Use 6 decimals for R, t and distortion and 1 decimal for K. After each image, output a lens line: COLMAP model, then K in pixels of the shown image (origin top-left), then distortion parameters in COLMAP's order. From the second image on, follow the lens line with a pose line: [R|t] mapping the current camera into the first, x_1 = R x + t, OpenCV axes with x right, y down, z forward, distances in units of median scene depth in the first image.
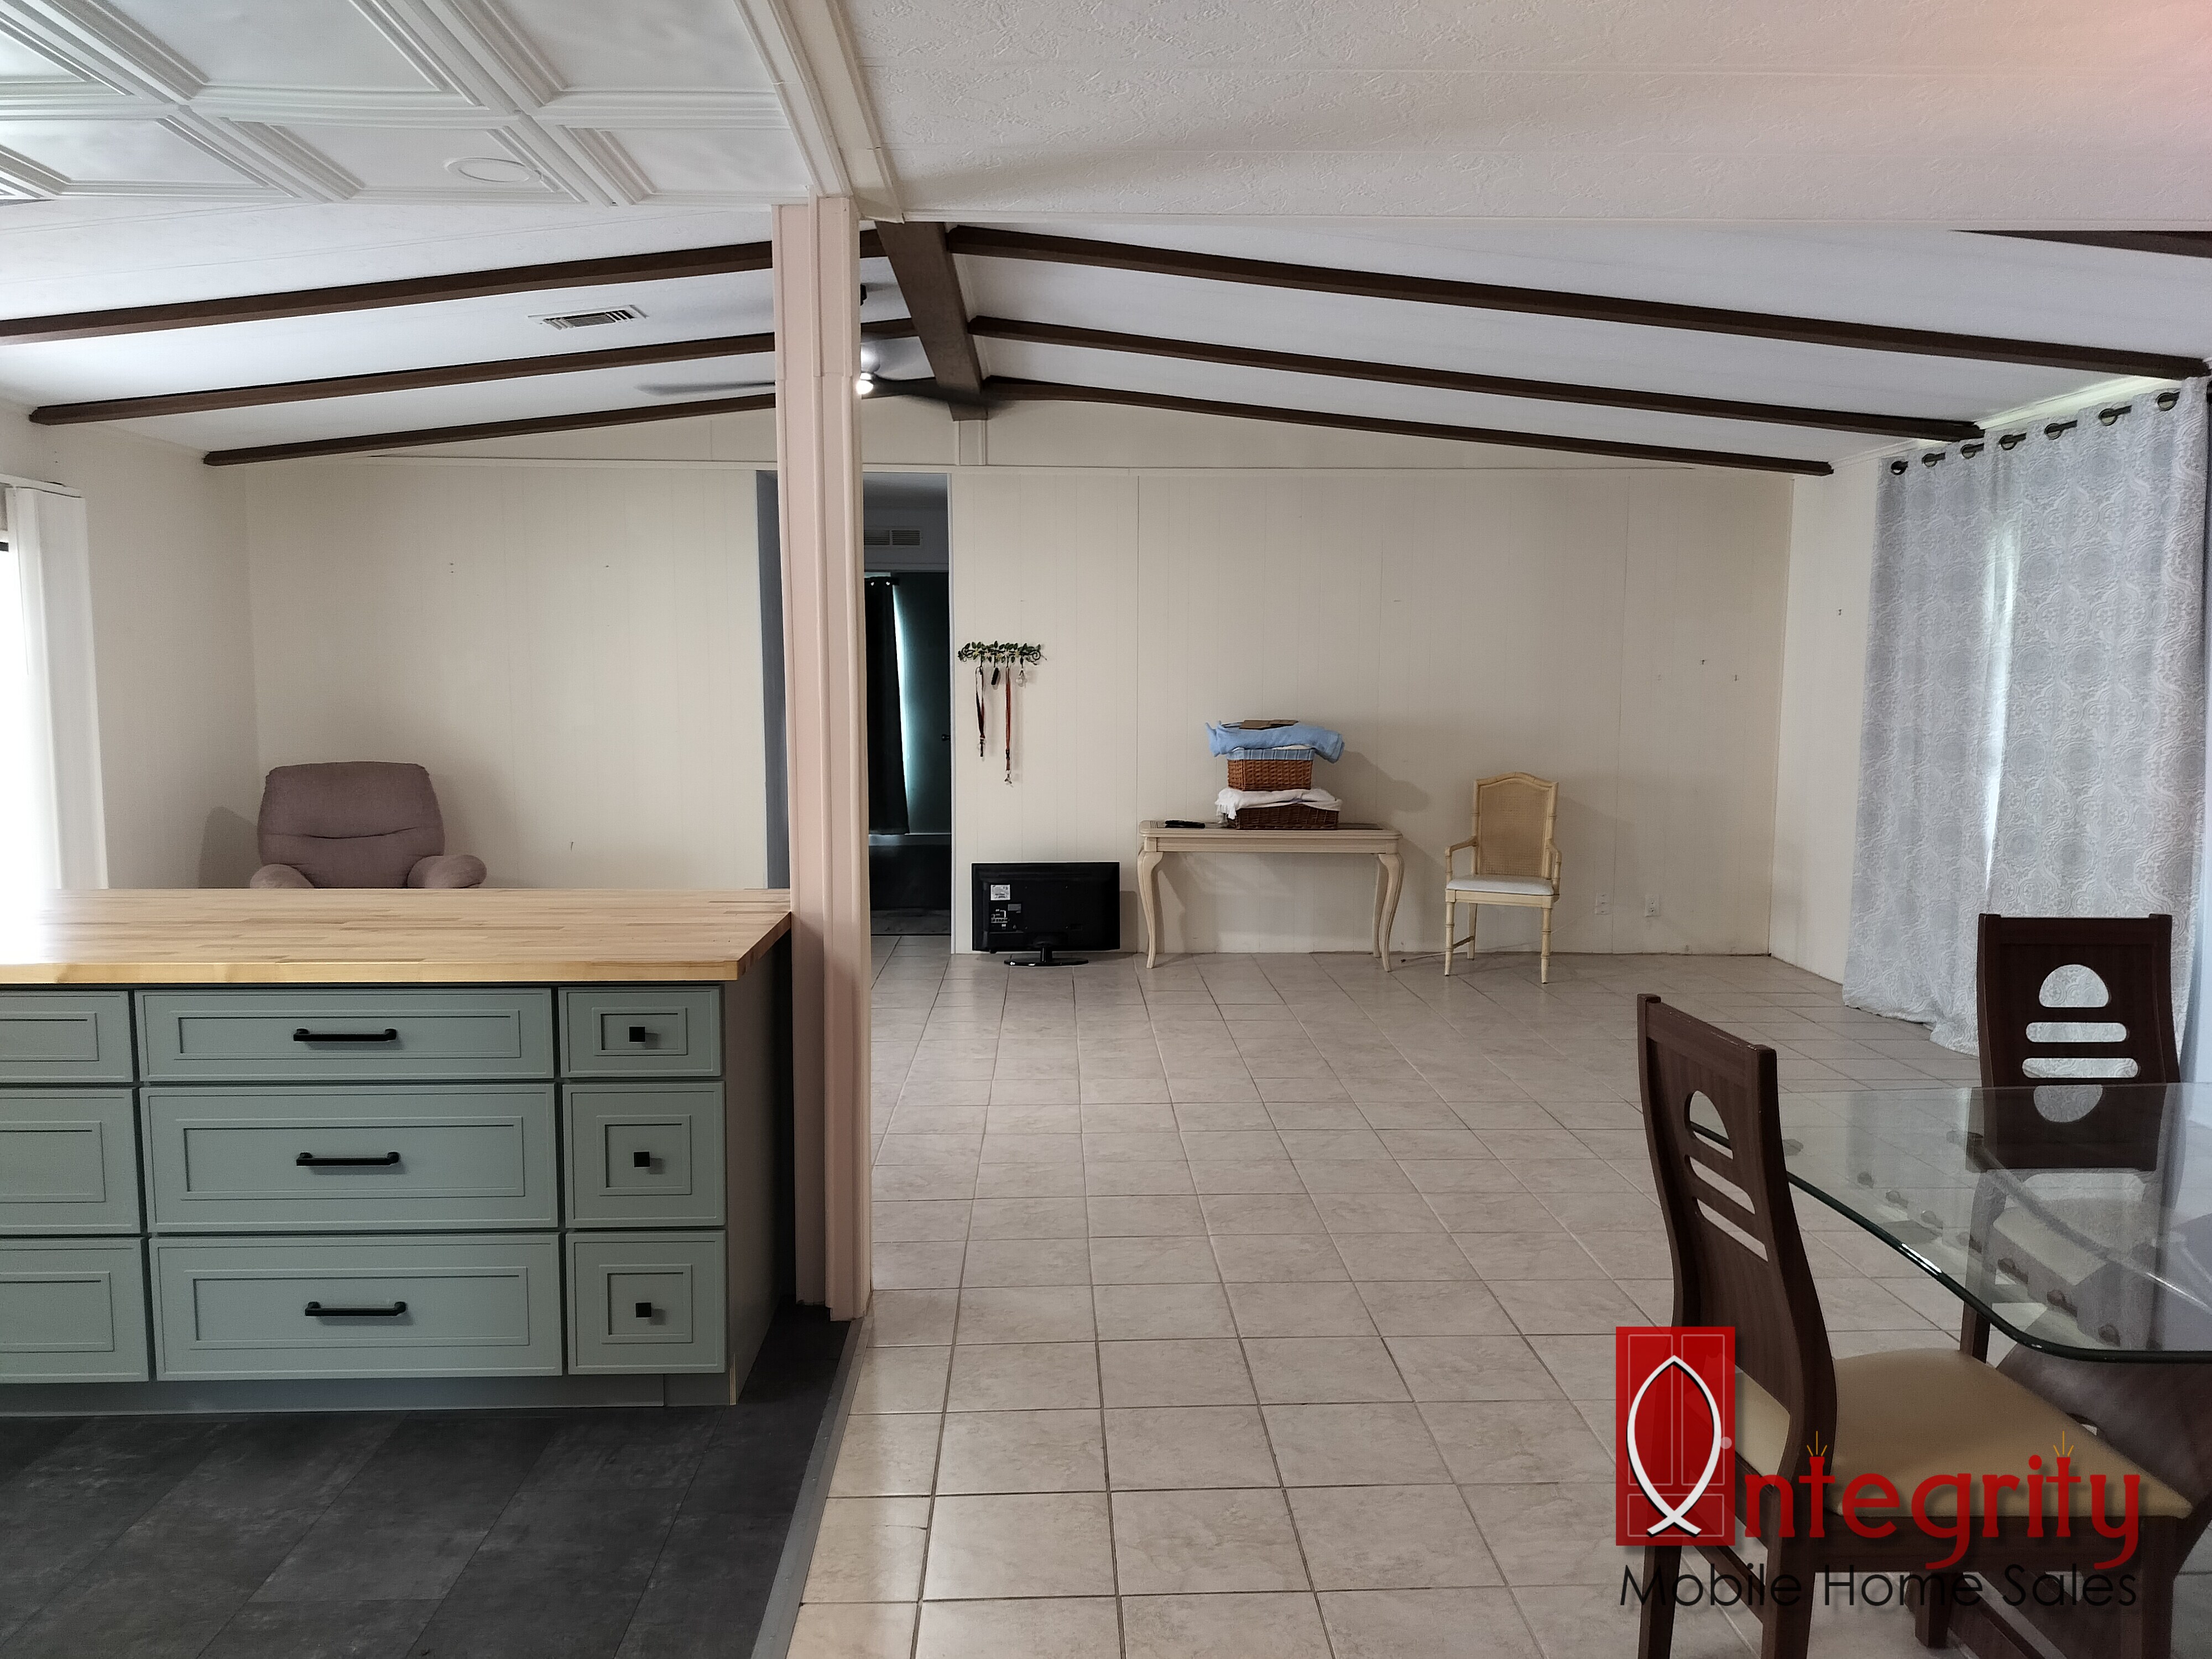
lens RADIAL K [[1548.6, 0, 1114.0], [0, 1548.6, 830.3], [0, 0, 1]] dist [0.071430, -0.088945]
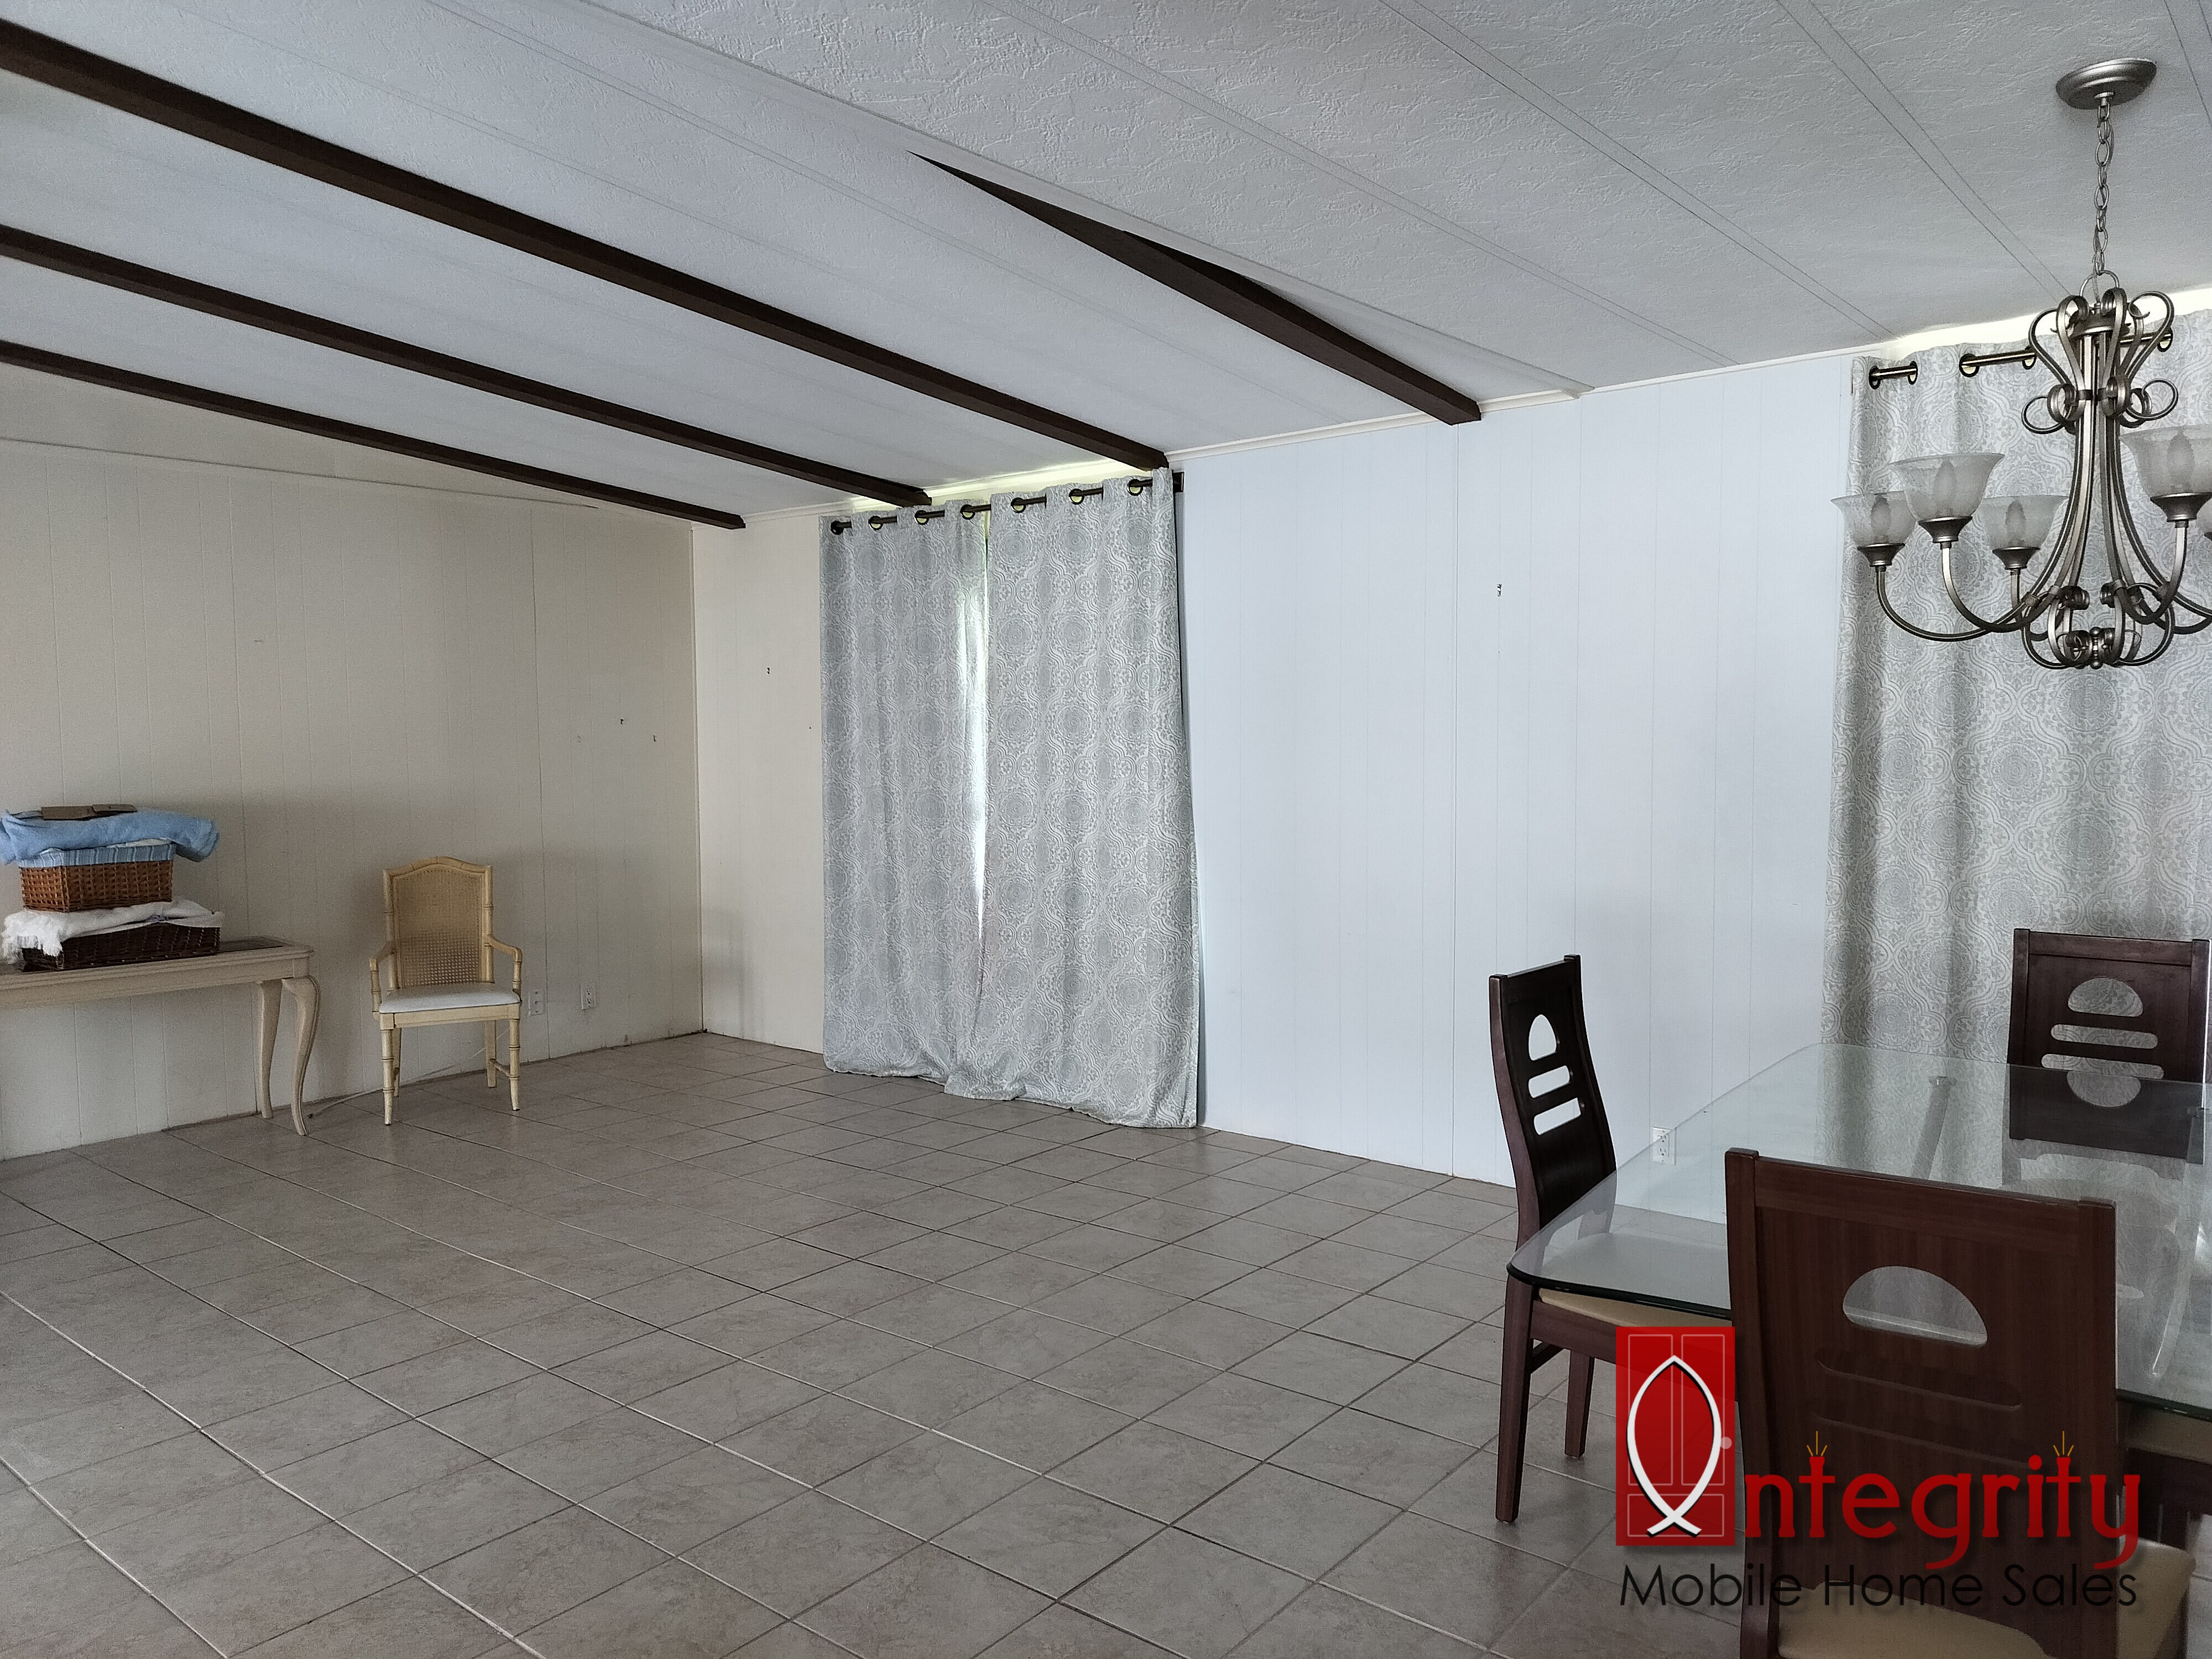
lens RADIAL K [[1549.2, 0, 1106.0], [0, 1549.2, 829.5], [0, 0, 1]] dist [0.145233, -0.195737]
pose [[0.667619, -0.057190, 0.742304, -0.147649], [0.085494, 0.996339, -0.000130, -0.026607], [-0.739578, 0.063550, 0.670064, 0.237185]]
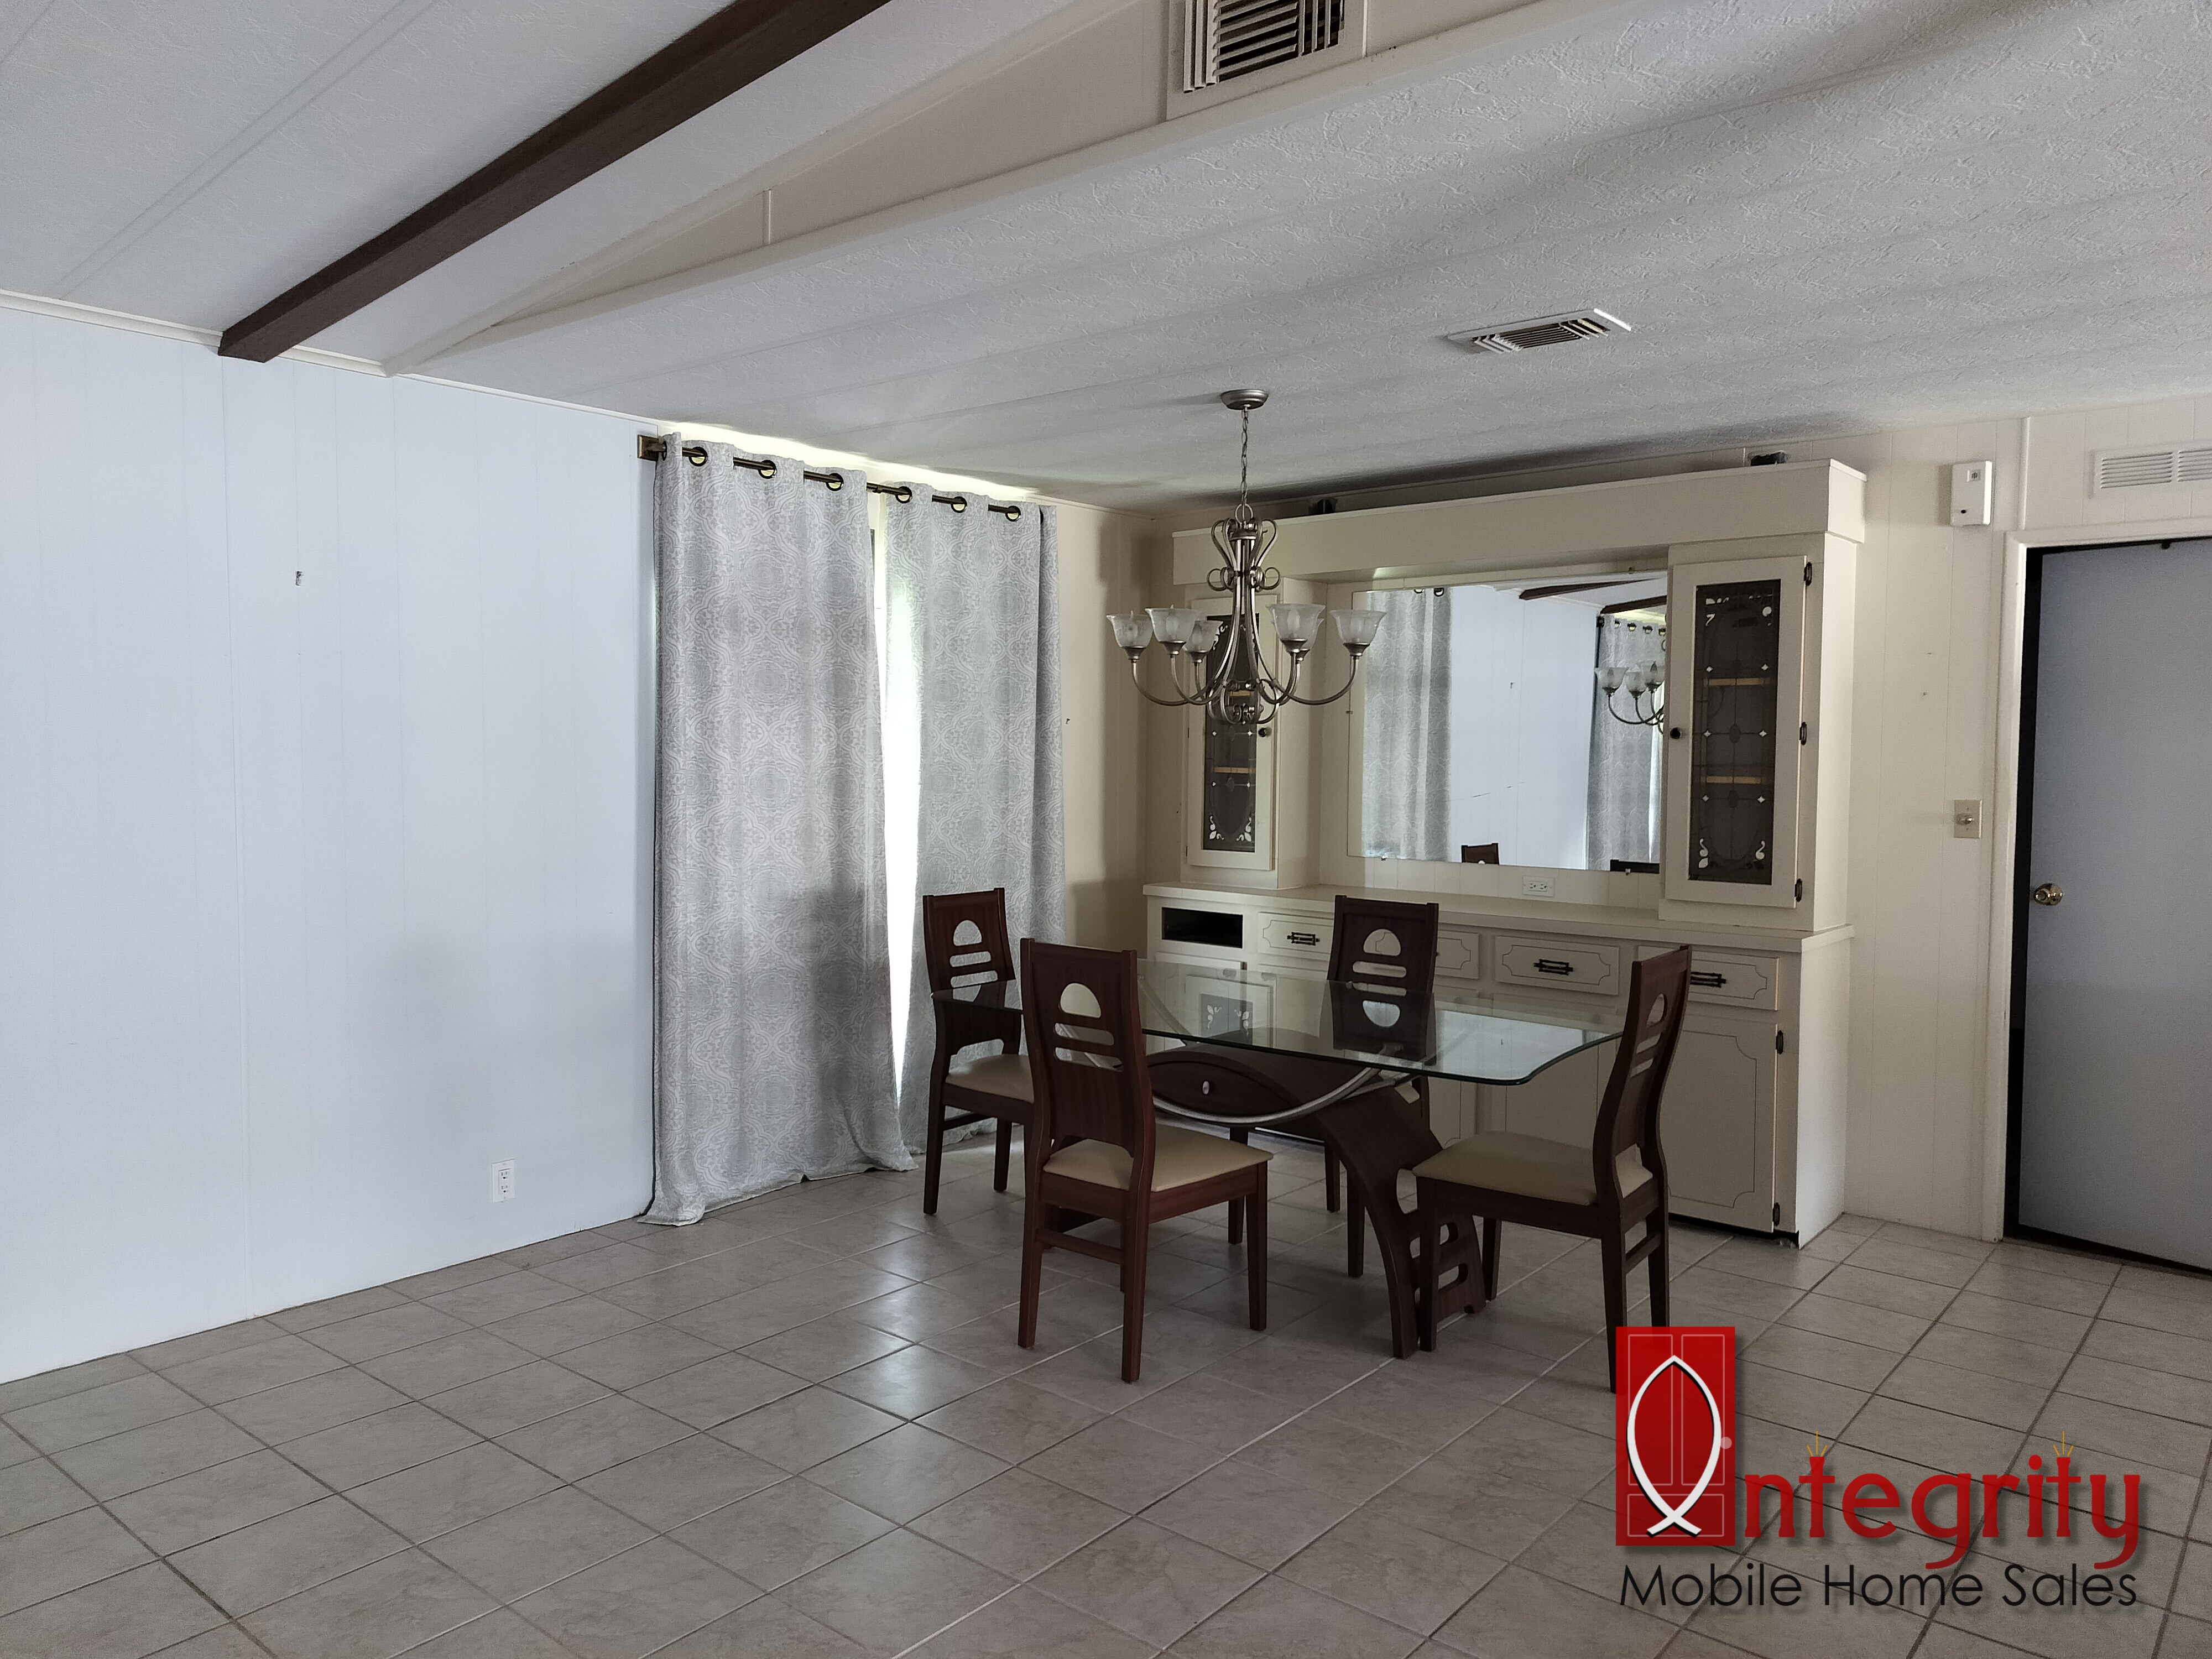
lens RADIAL K [[1548.6, 0, 1114.0], [0, 1548.6, 830.3], [0, 0, 1]] dist [0.071430, -0.088945]
pose [[-0.745974, -0.046122, 0.664376, -0.107737], [0.052800, 0.990363, 0.128036, -0.089672], [-0.663879, 0.130590, -0.736350, 0.862994]]
